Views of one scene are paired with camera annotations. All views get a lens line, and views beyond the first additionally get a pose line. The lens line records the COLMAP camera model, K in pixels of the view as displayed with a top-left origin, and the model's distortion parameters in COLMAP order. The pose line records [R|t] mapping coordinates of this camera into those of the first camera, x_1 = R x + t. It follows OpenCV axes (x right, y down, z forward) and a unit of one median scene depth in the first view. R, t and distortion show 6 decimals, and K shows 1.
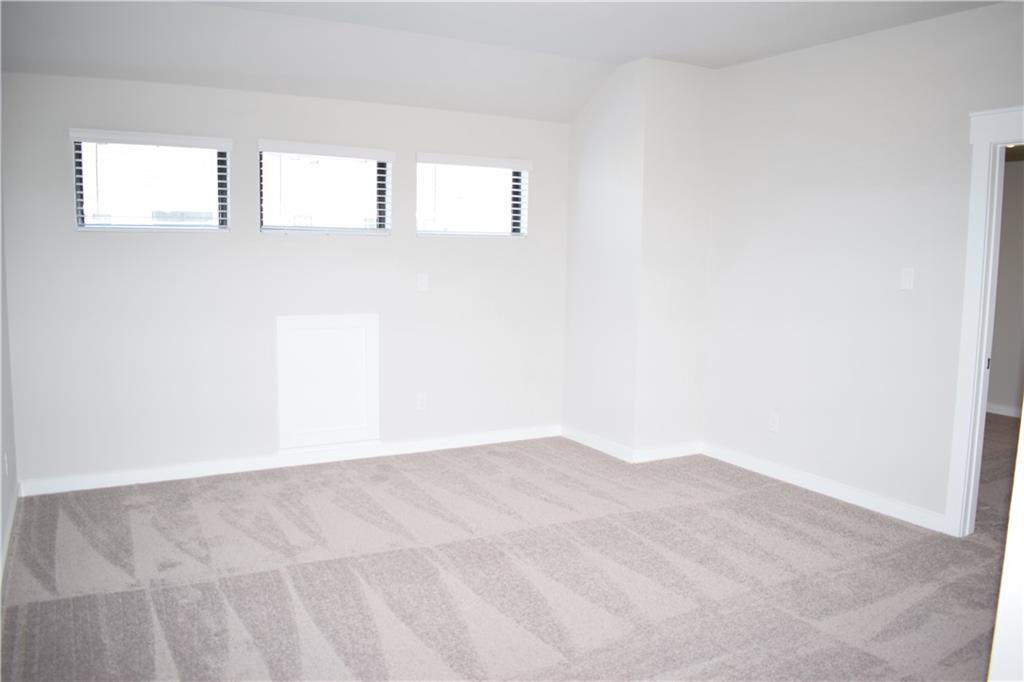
lens RADIAL K [[800.5, 0, 512.0], [0, 800.5, 341.3], [0, 0, 1]] dist [-0.095486, 0.014366]
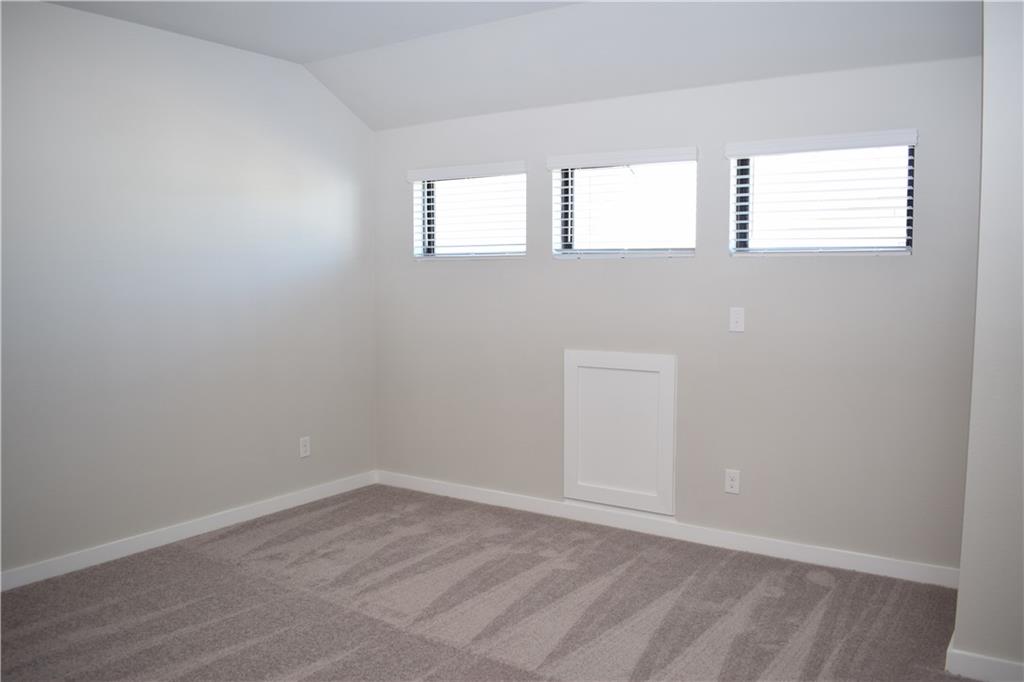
lens RADIAL K [[842.2, 0, 511.5], [0, 842.2, 341.9], [0, 0, 1]] dist [-0.062211, -0.000717]
pose [[0.439287, 0.058290, -0.896454, 0.578783], [-0.090315, 0.995703, 0.020487, -0.059232], [0.893796, 0.071963, 0.442663, 0.560435]]
